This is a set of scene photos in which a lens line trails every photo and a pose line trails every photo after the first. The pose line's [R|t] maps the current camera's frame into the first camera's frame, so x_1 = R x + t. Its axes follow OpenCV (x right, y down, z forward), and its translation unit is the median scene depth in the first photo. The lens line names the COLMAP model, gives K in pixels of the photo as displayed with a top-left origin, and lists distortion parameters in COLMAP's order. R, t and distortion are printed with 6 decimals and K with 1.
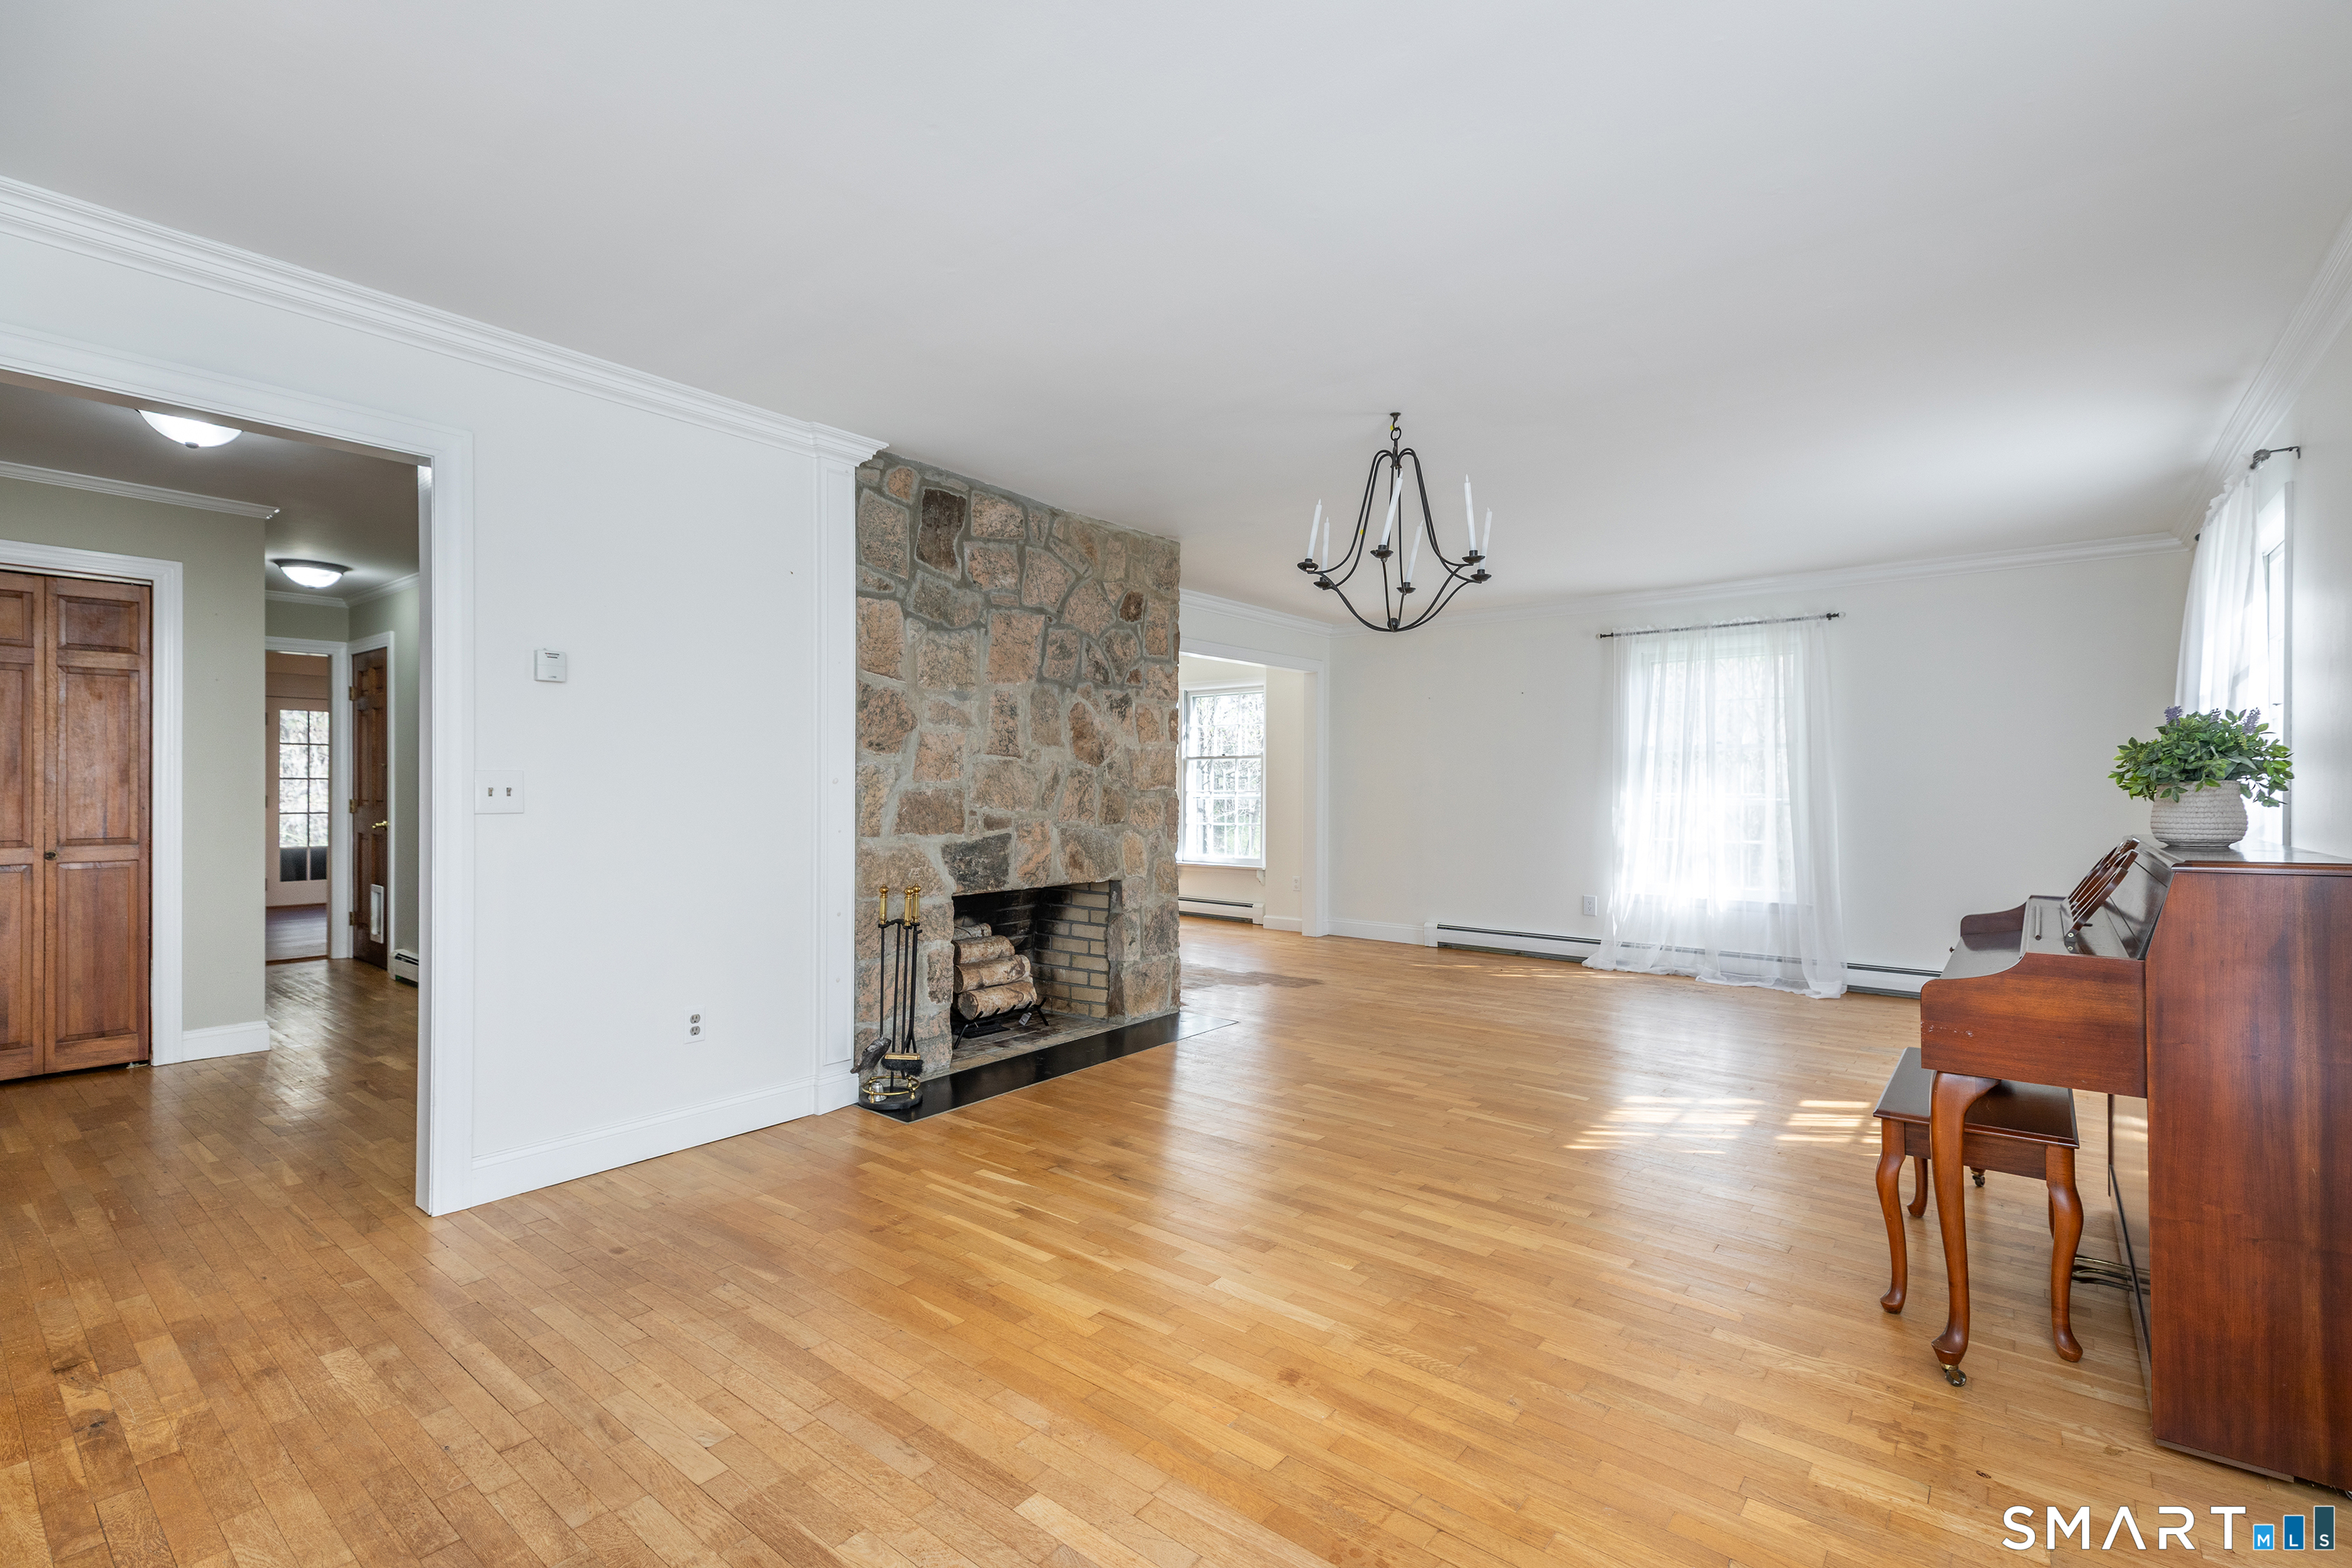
lens RADIAL K [[1048.7, 0, 1179.3], [0, 1048.7, 780.8], [0, 0, 1]] dist [0.025623, -0.010570]
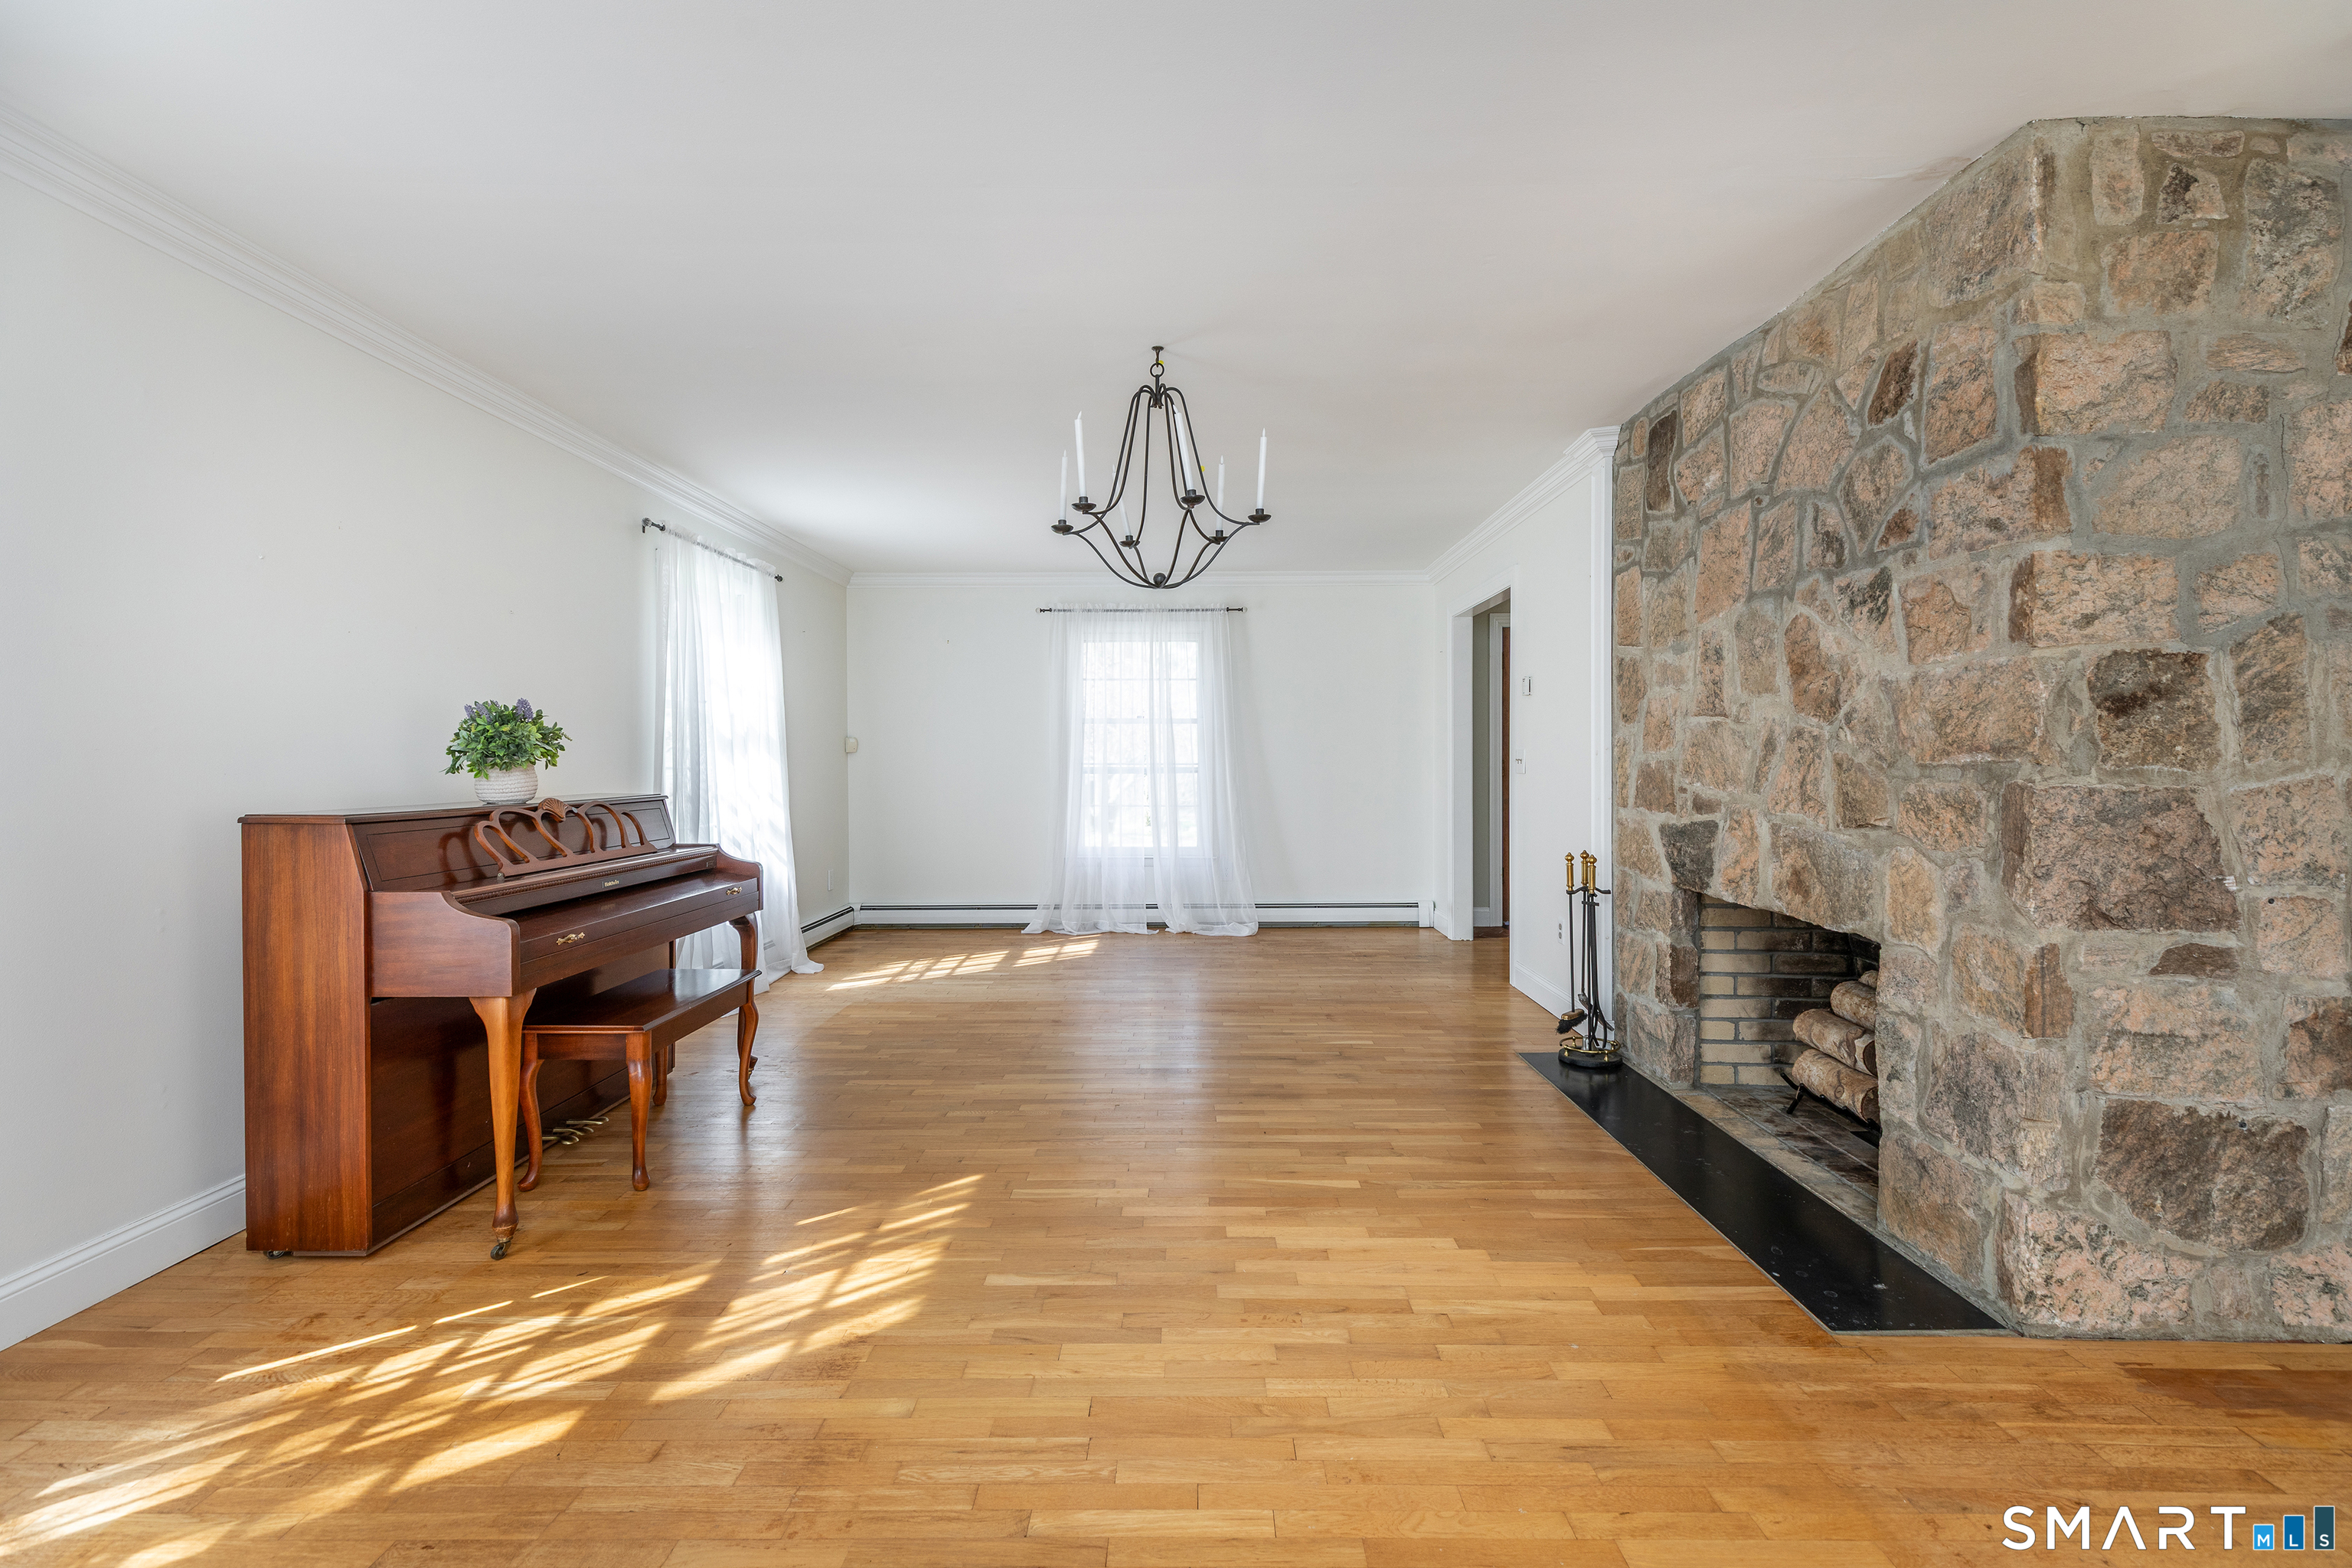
lens RADIAL K [[1048.7, 0, 1168.4], [0, 1048.7, 774.4], [0, 0, 1]] dist [0.025623, -0.010570]
pose [[-0.795835, 0.008854, -0.605449, 0.548170], [0.003829, 0.999947, 0.009590, 0.008188], [0.605502, 0.005314, -0.795826, 1.254998]]
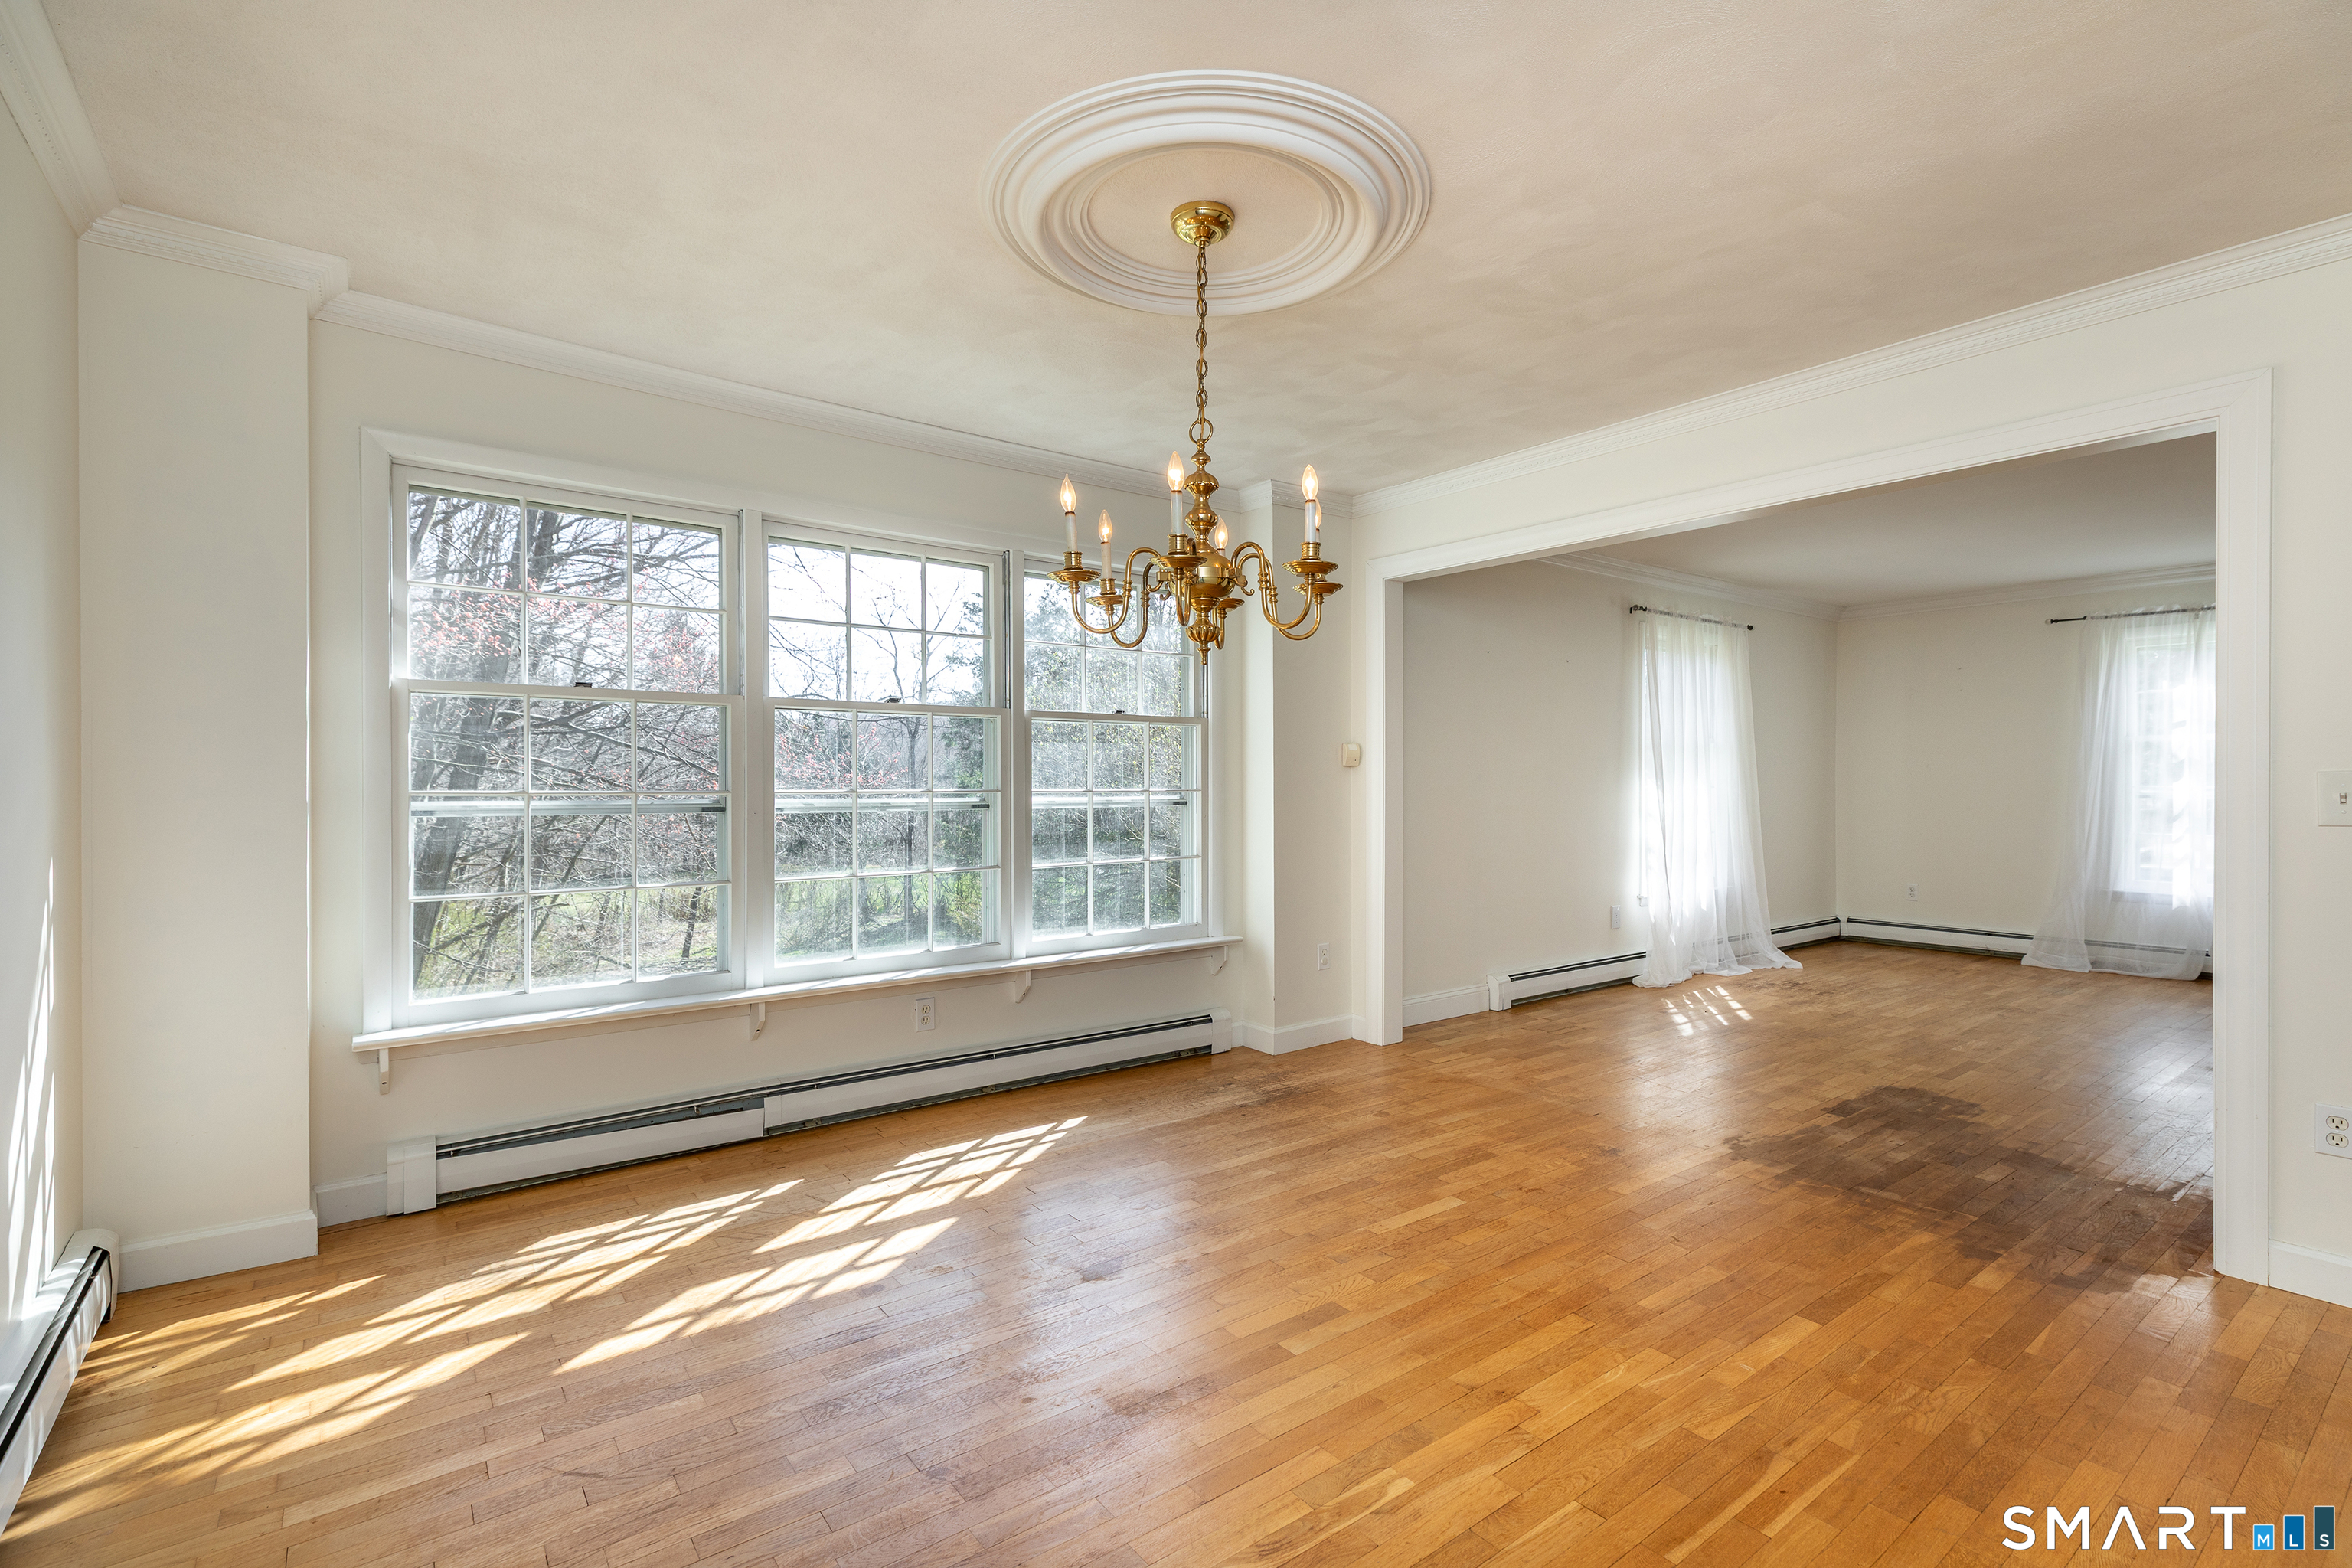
lens RADIAL K [[1048.7, 0, 1193.2], [0, 1048.7, 785.5], [0, 0, 1]] dist [0.025623, -0.010570]
pose [[0.262595, -0.005730, 0.964889, -0.764301], [-0.002126, 0.999977, 0.006517, 0.010003], [-0.964904, -0.003763, 0.262577, 1.615431]]
